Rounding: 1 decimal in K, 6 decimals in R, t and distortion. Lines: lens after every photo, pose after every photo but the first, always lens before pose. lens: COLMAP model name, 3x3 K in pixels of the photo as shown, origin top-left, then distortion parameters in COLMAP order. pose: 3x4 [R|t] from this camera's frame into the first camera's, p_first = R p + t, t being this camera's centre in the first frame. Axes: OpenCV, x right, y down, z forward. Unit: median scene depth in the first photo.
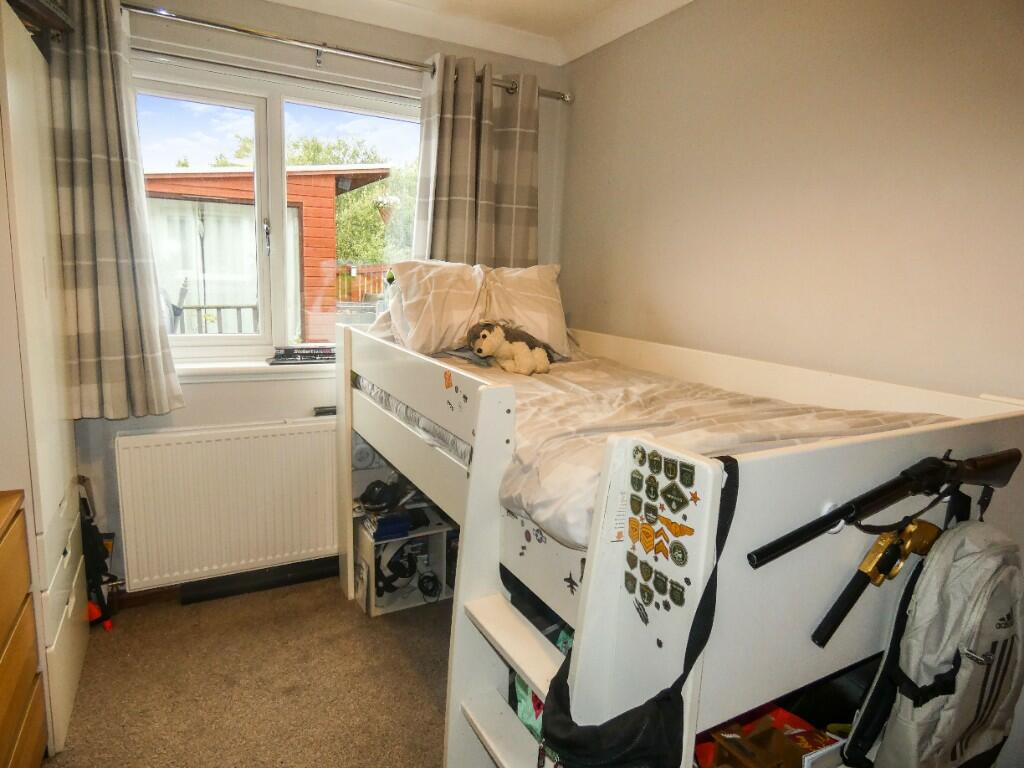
lens RADIAL K [[626.9, 0, 514.7], [0, 626.9, 386.1], [0, 0, 1]] dist [-0.004927, -0.002468]
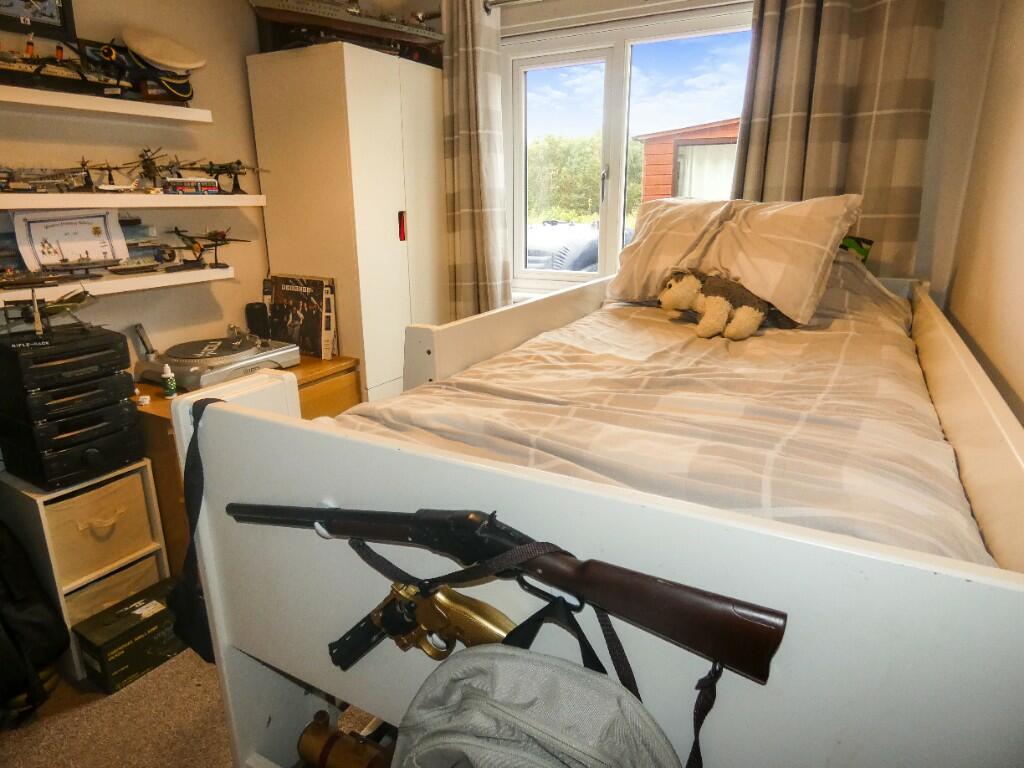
lens RADIAL K [[626.9, 0, 514.7], [0, 626.9, 386.1], [0, 0, 1]] dist [-0.004927, -0.002468]
pose [[0.528843, 0.198528, -0.825173, 0.559489], [-0.120140, 0.979978, 0.158776, -0.052920], [0.840173, 0.015168, 0.542106, 0.332225]]
